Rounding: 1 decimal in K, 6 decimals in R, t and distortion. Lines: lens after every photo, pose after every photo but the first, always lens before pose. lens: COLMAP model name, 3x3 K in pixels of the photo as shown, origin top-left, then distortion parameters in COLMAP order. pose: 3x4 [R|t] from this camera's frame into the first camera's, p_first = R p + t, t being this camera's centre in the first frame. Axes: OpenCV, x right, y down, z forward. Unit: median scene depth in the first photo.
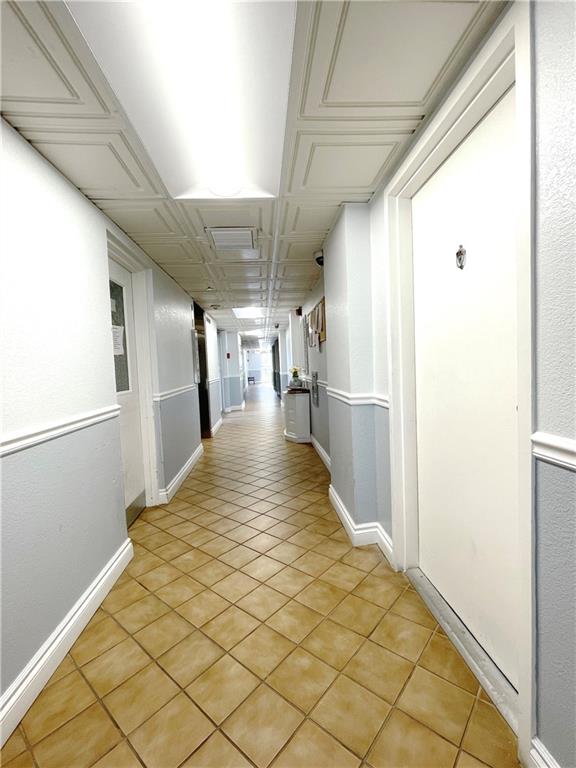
lens RADIAL K [[347.9, 0, 285.7], [0, 347.9, 384.0], [0, 0, 1]] dist [-0.009909, 0.001214]
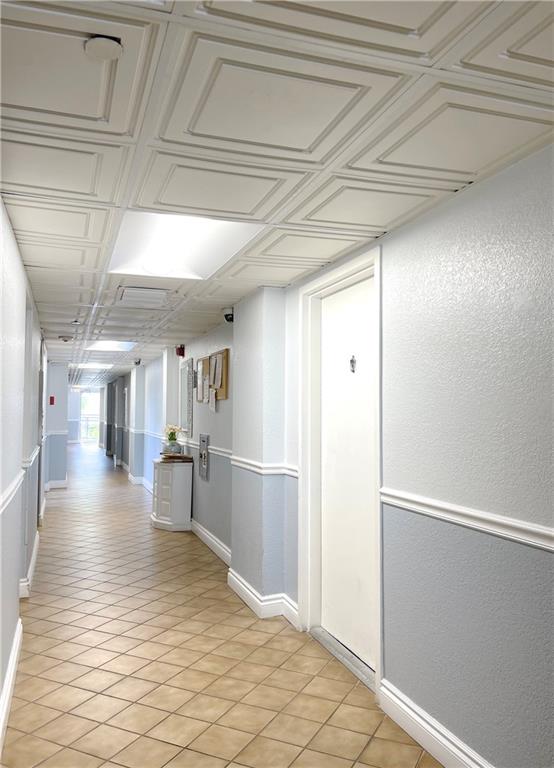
lens RADIAL K [[613.8, 0, 269.9], [0, 613.8, 385.7], [0, 0, 1]] dist [0.044139, -0.005482]
pose [[0.967233, 0.057308, 0.247339, -0.276844], [-0.031977, 0.993932, -0.105246, -0.010808], [-0.251869, 0.093889, 0.963196, -0.846772]]
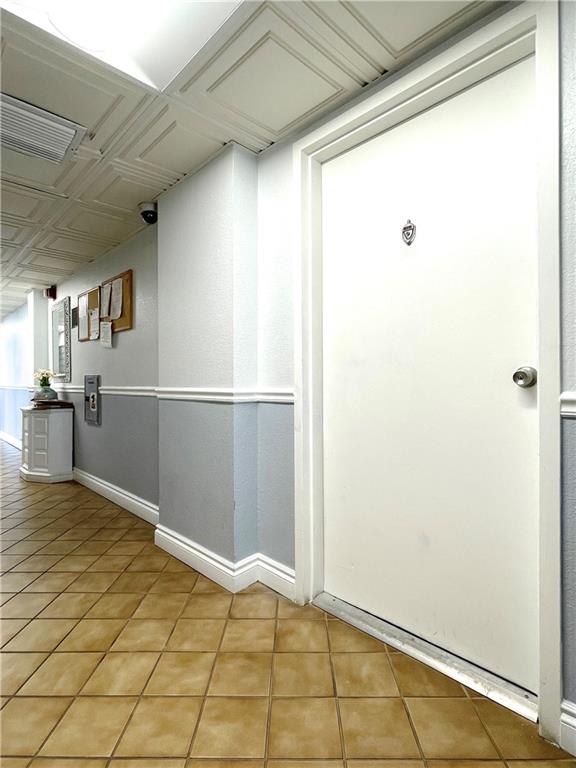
lens RADIAL K [[400.9, 0, 289.7], [0, 400.9, 383.0], [0, 0, 1]] dist [-0.003902, -0.000482]
pose [[0.765199, 0.030506, 0.643071, -0.304483], [0.011137, 0.998100, -0.060600, 0.076863], [-0.643697, 0.053532, 0.763406, 0.264680]]
